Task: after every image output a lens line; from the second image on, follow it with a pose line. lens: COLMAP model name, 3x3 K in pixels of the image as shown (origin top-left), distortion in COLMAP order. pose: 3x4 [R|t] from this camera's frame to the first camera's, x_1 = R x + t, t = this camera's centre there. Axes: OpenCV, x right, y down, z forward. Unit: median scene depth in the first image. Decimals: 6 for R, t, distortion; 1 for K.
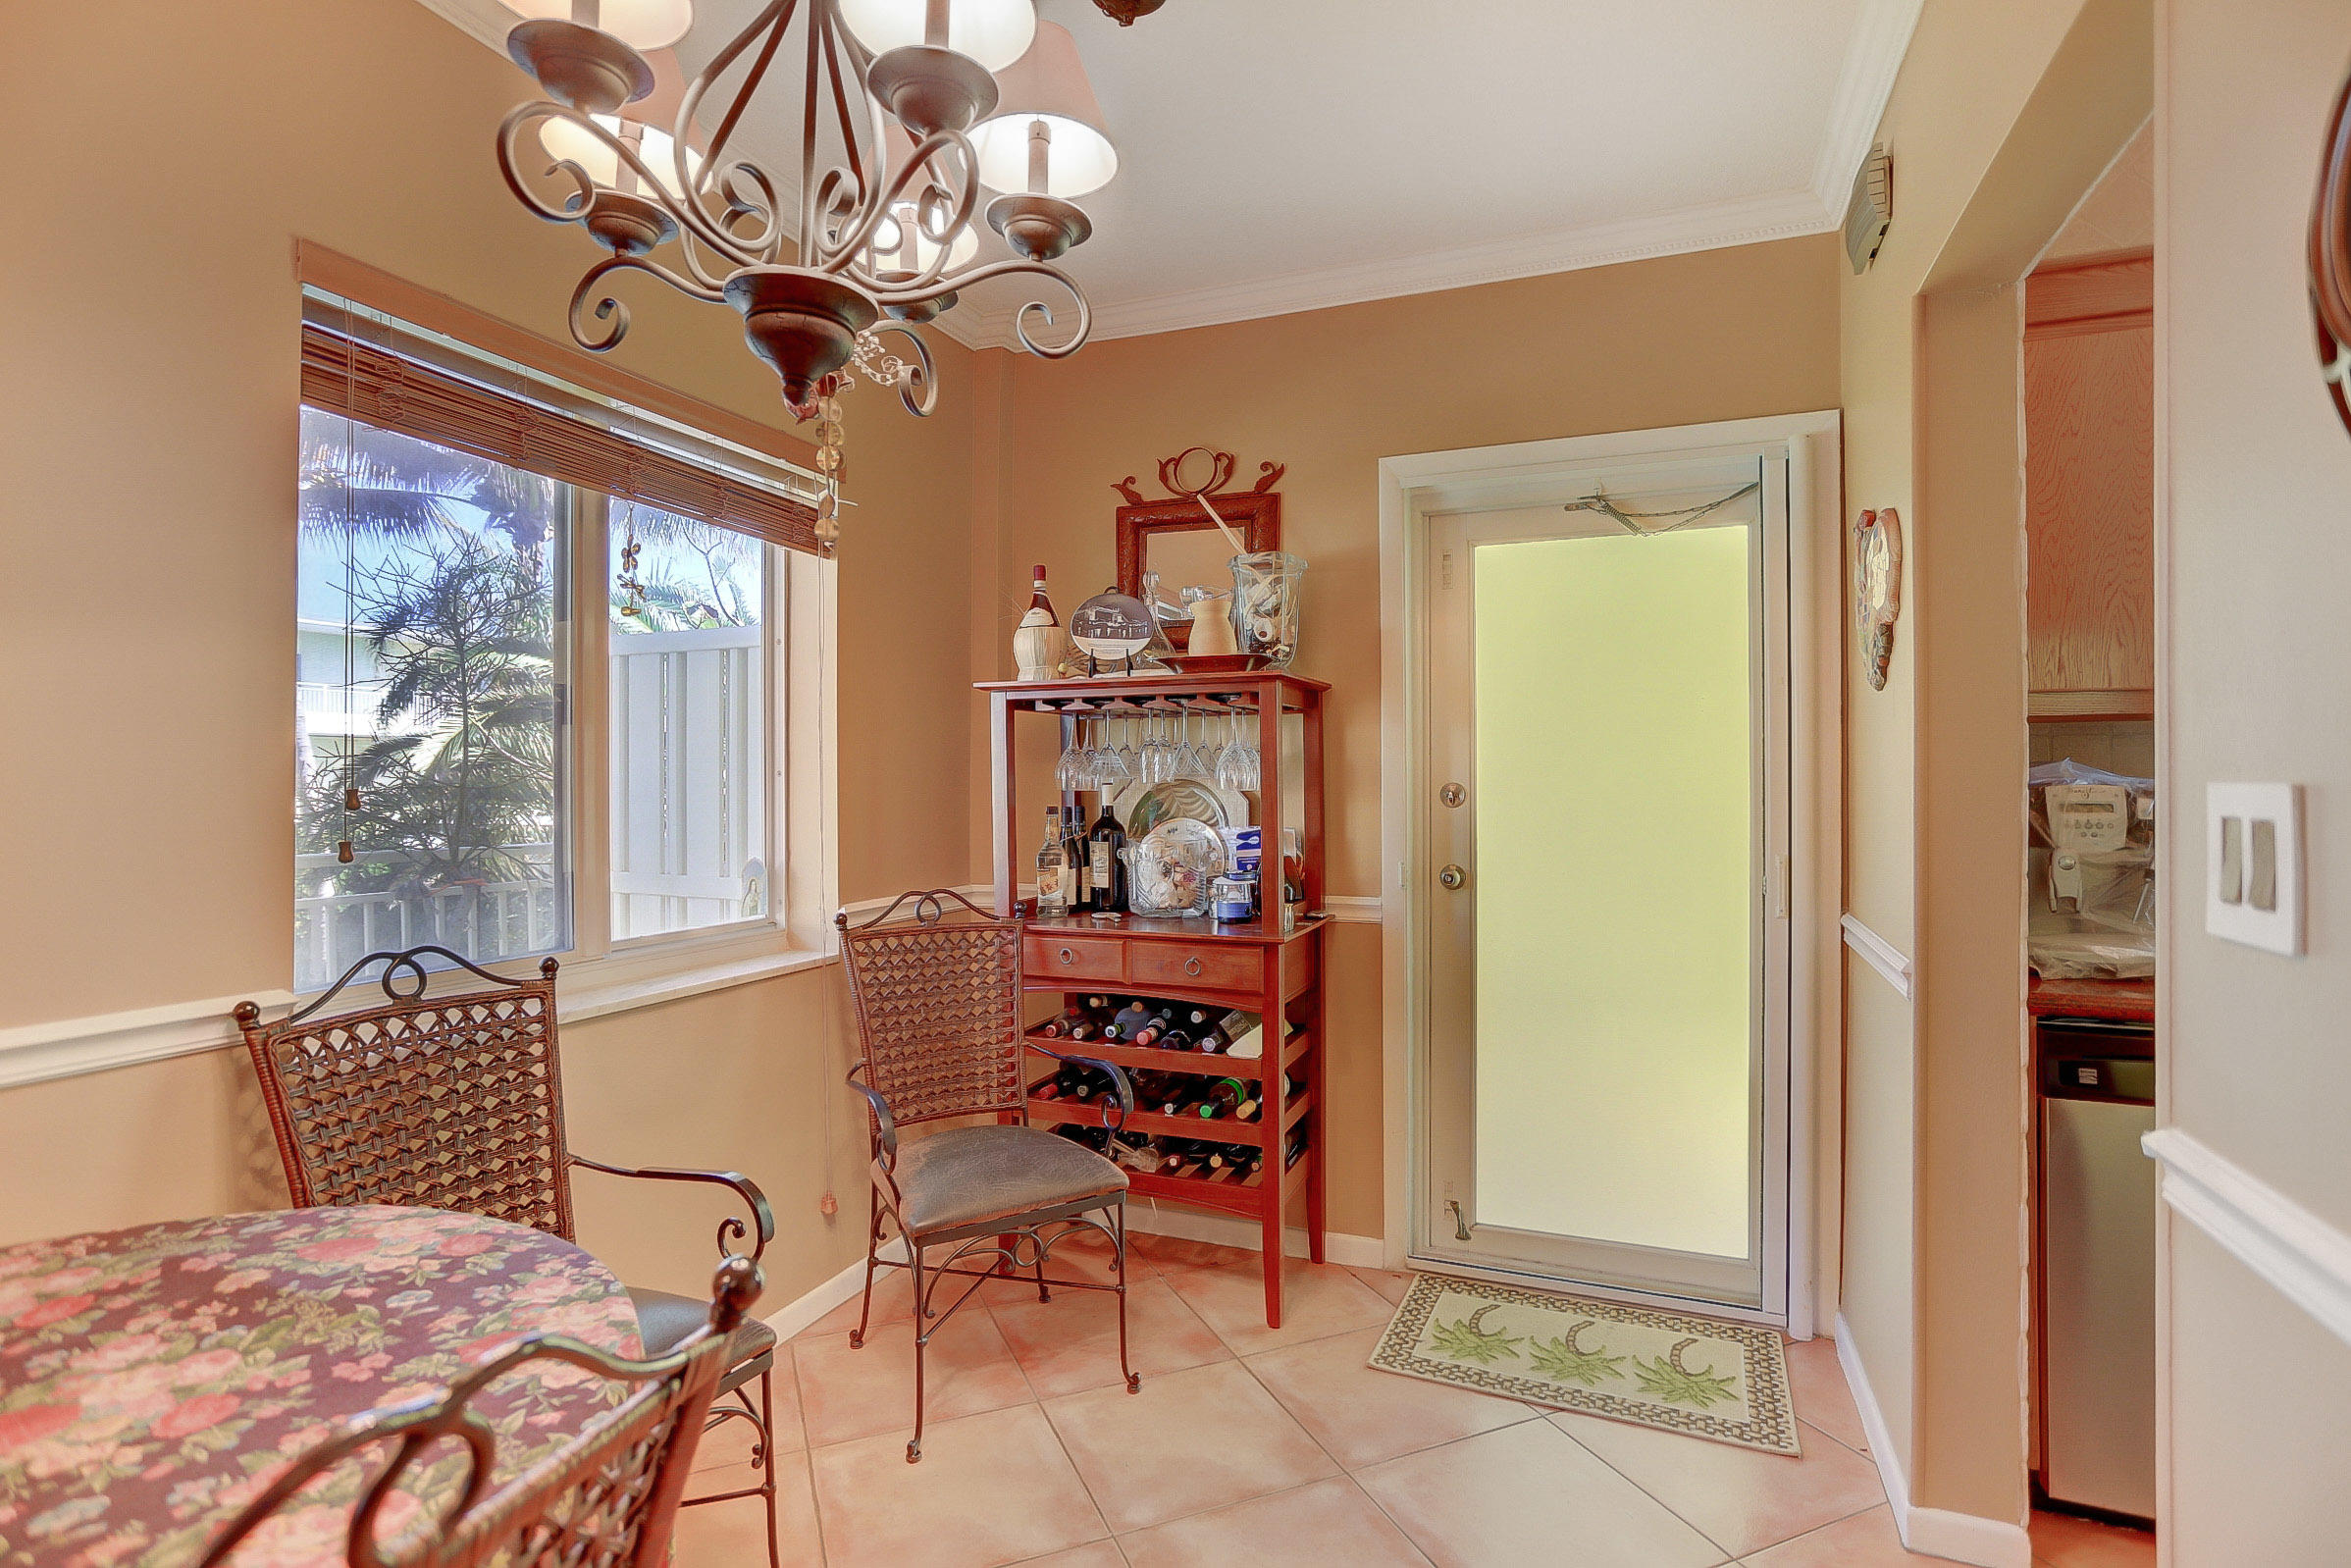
lens RADIAL K [[1139.1, 0, 1164.0], [0, 1139.1, 778.9], [0, 0, 1]] dist [-0.057095, 0.034719]
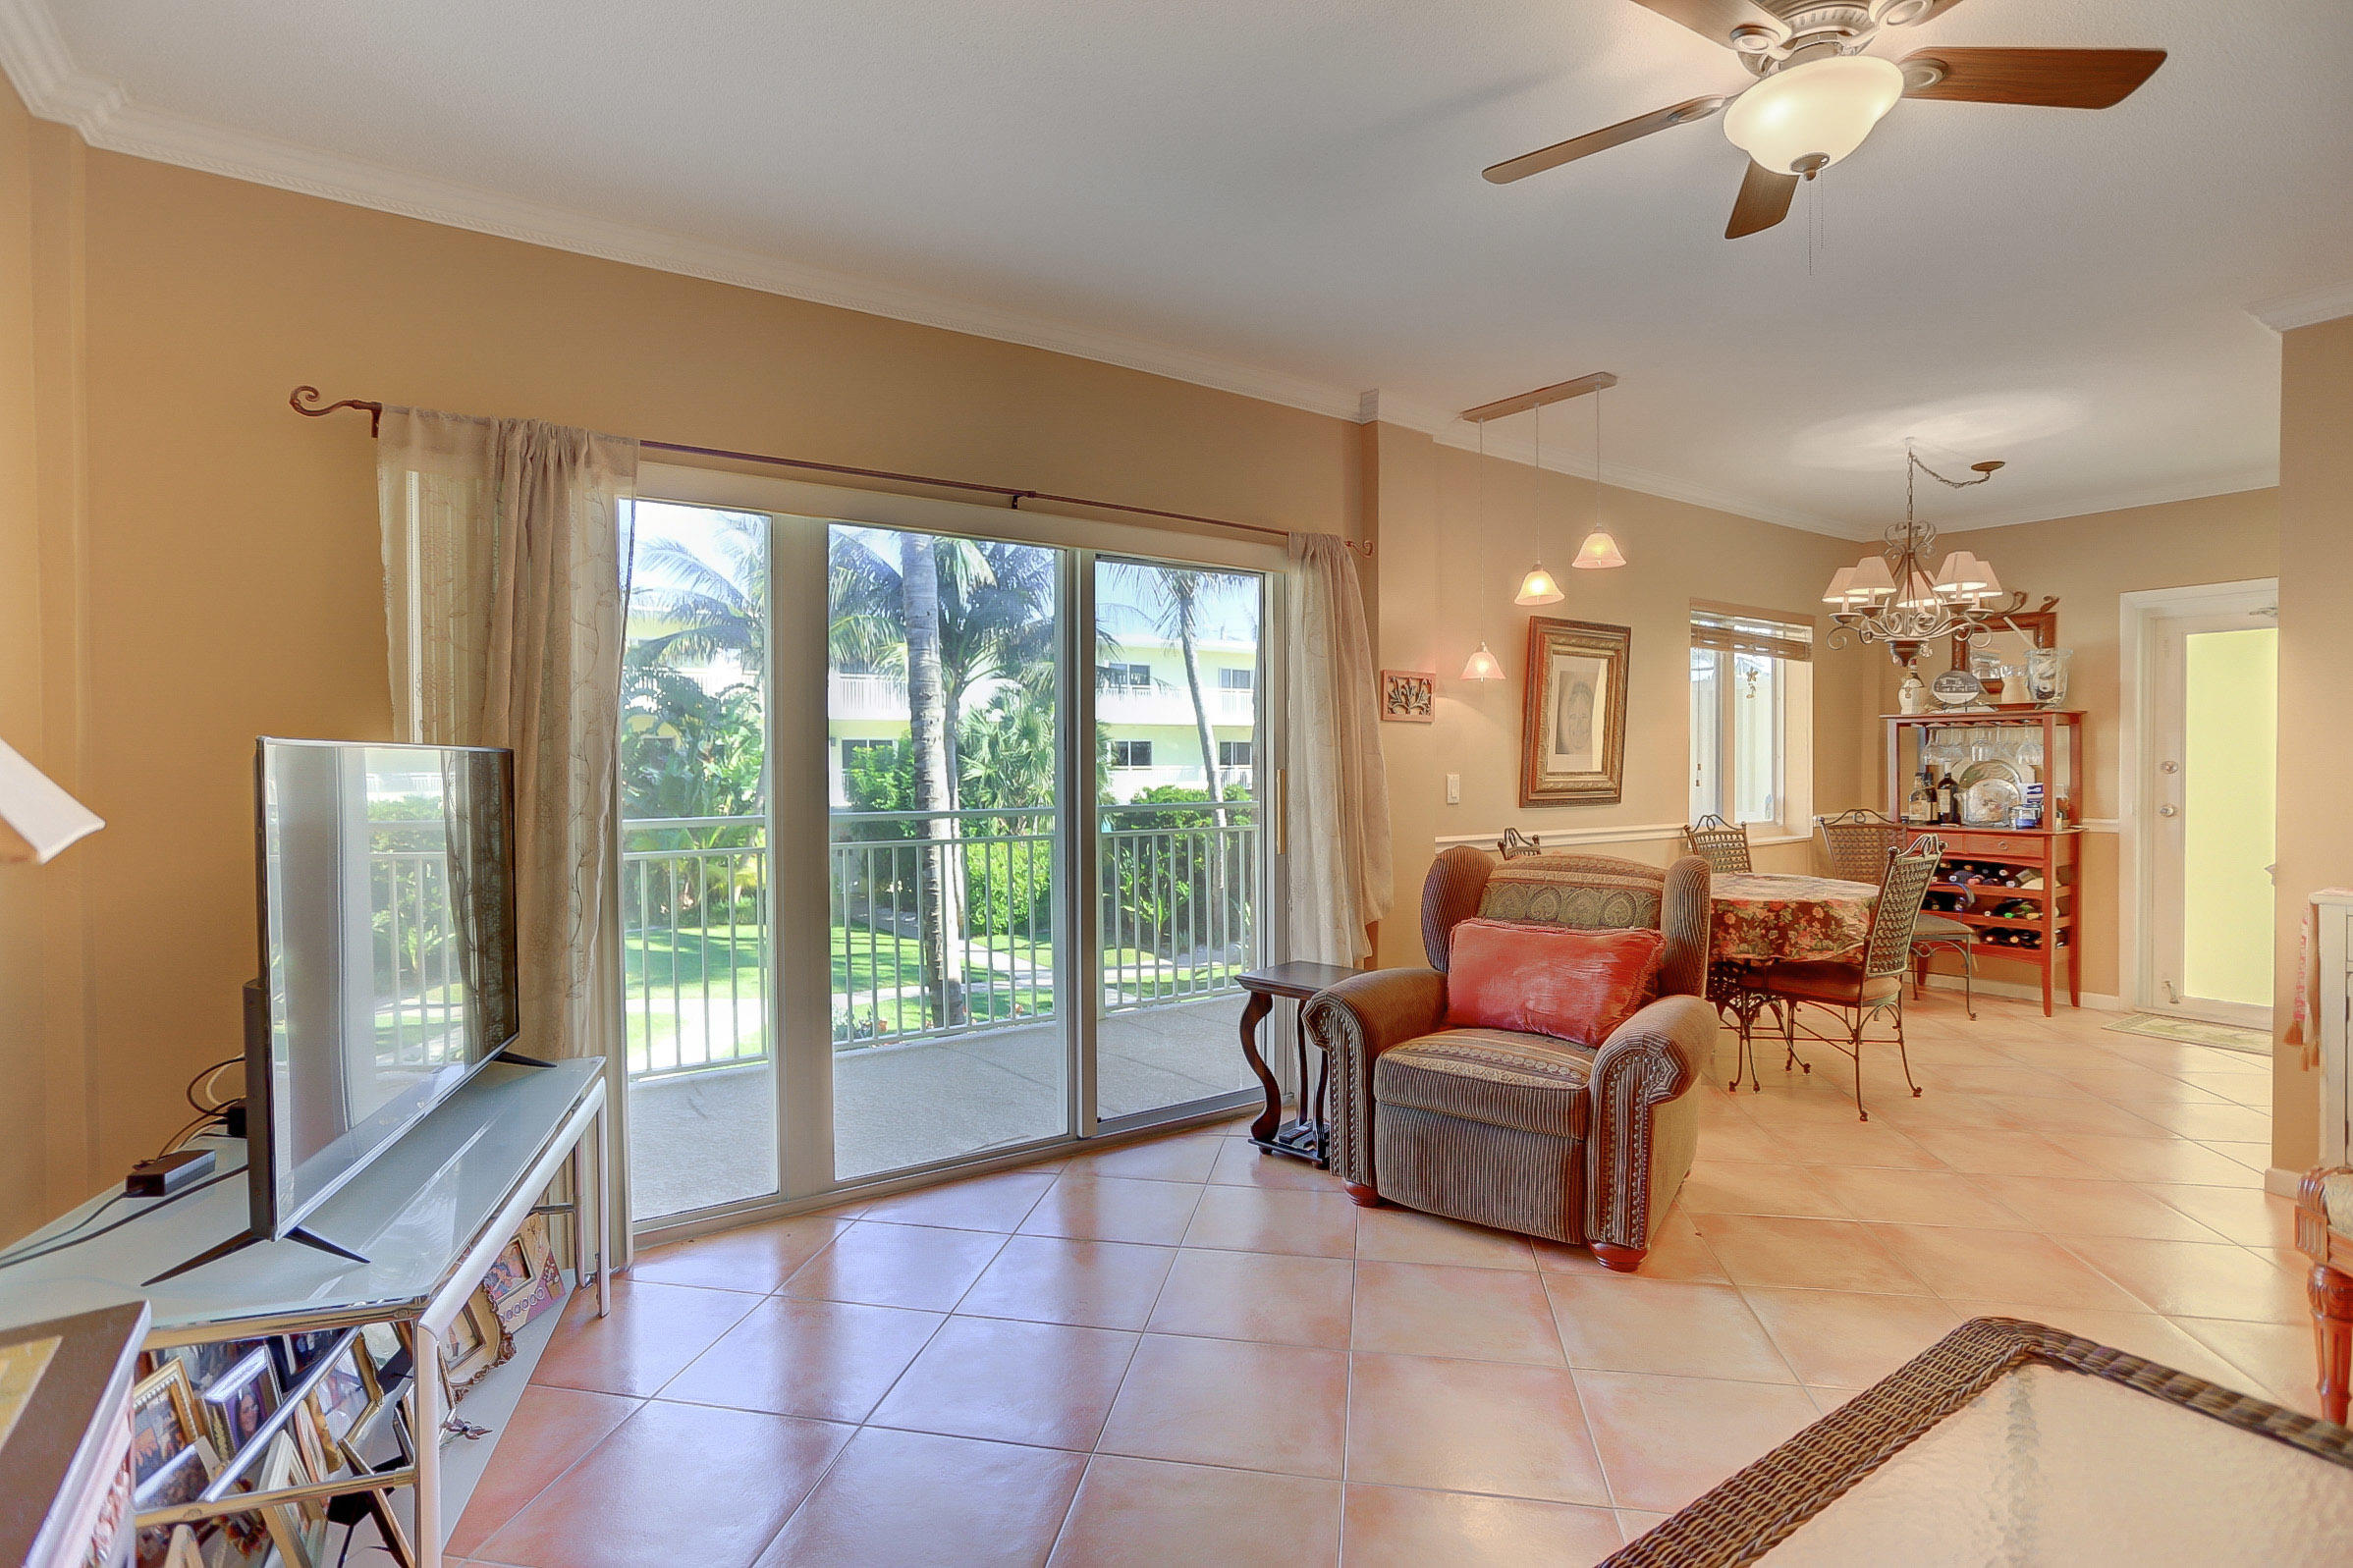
lens RADIAL K [[1139.9, 0, 1165.0], [0, 1139.9, 778.9], [0, 0, 1]] dist [-0.057095, 0.034719]
pose [[0.839114, 0.006469, -0.543917, -0.148231], [0.004537, 0.999811, 0.018889, -0.009273], [0.543936, -0.018318, 0.838927, -1.537823]]
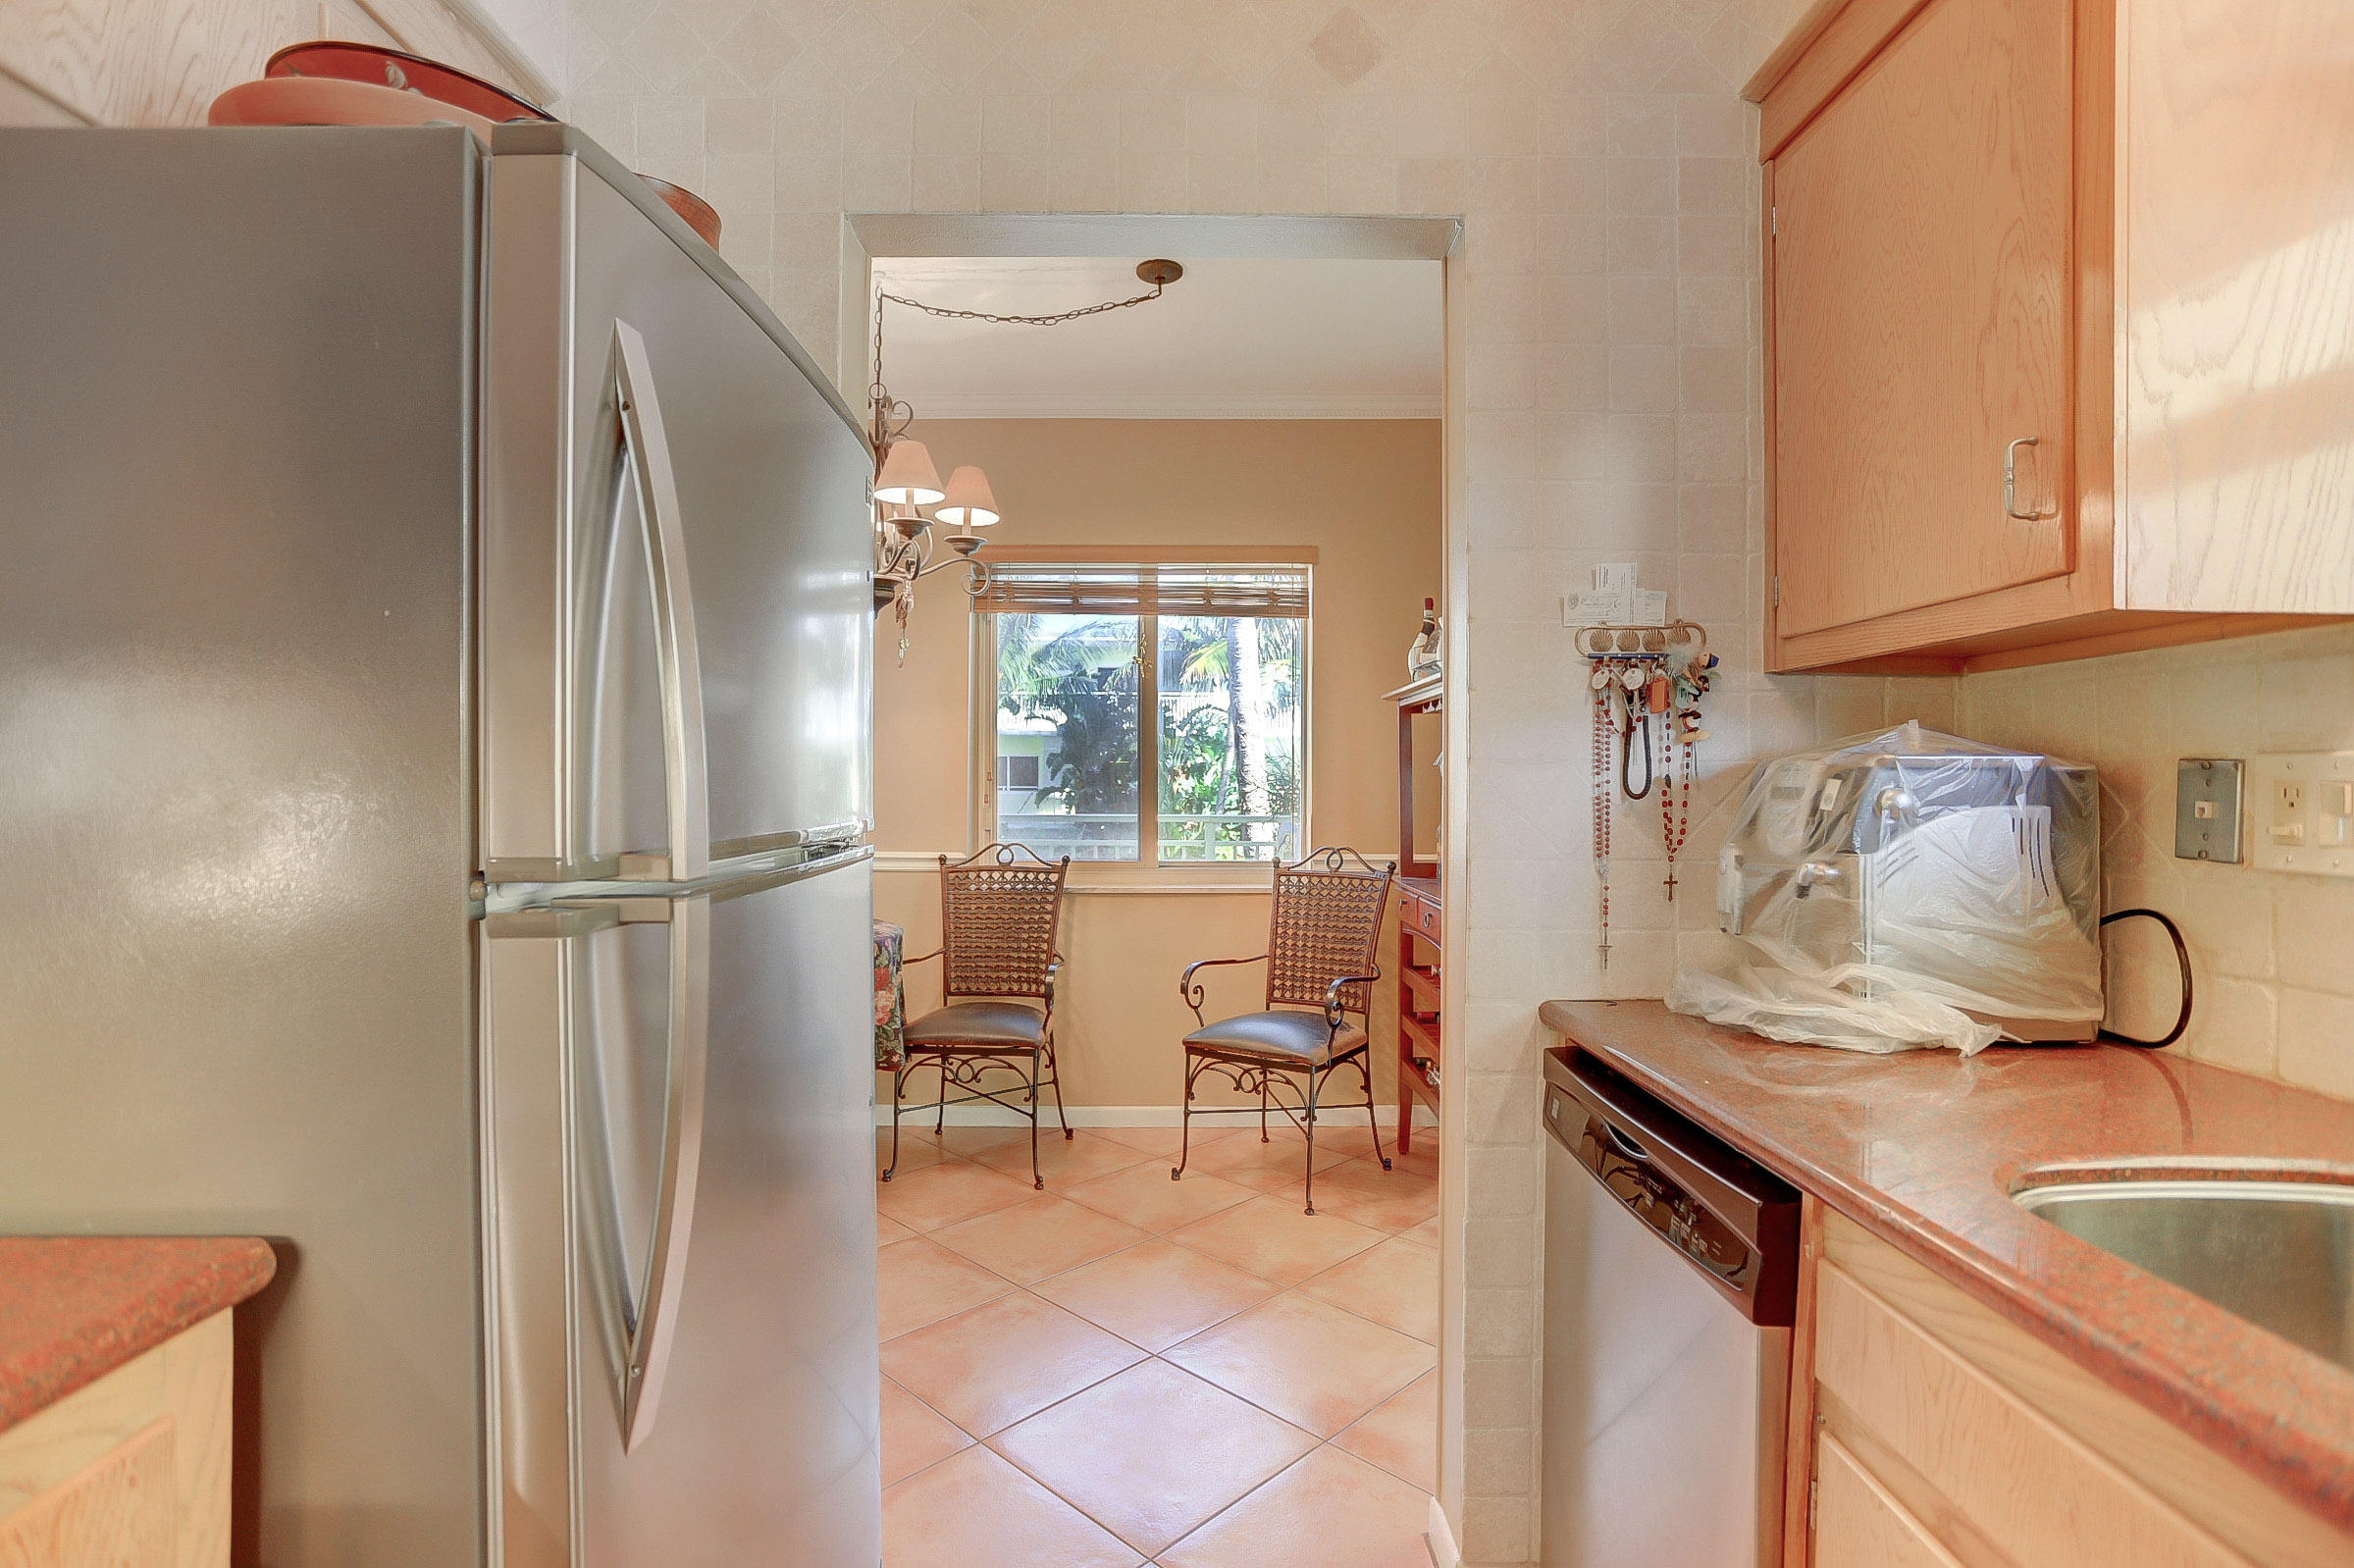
lens RADIAL K [[1140.5, 0, 1165.5], [0, 1140.5, 778.9], [0, 0, 1]] dist [-0.057095, 0.034719]
pose [[0.375435, 0.000719, -0.926848, 0.973800], [-0.002094, 0.999998, -0.000072, 0.013359], [0.926846, 0.001967, 0.375436, 0.263495]]
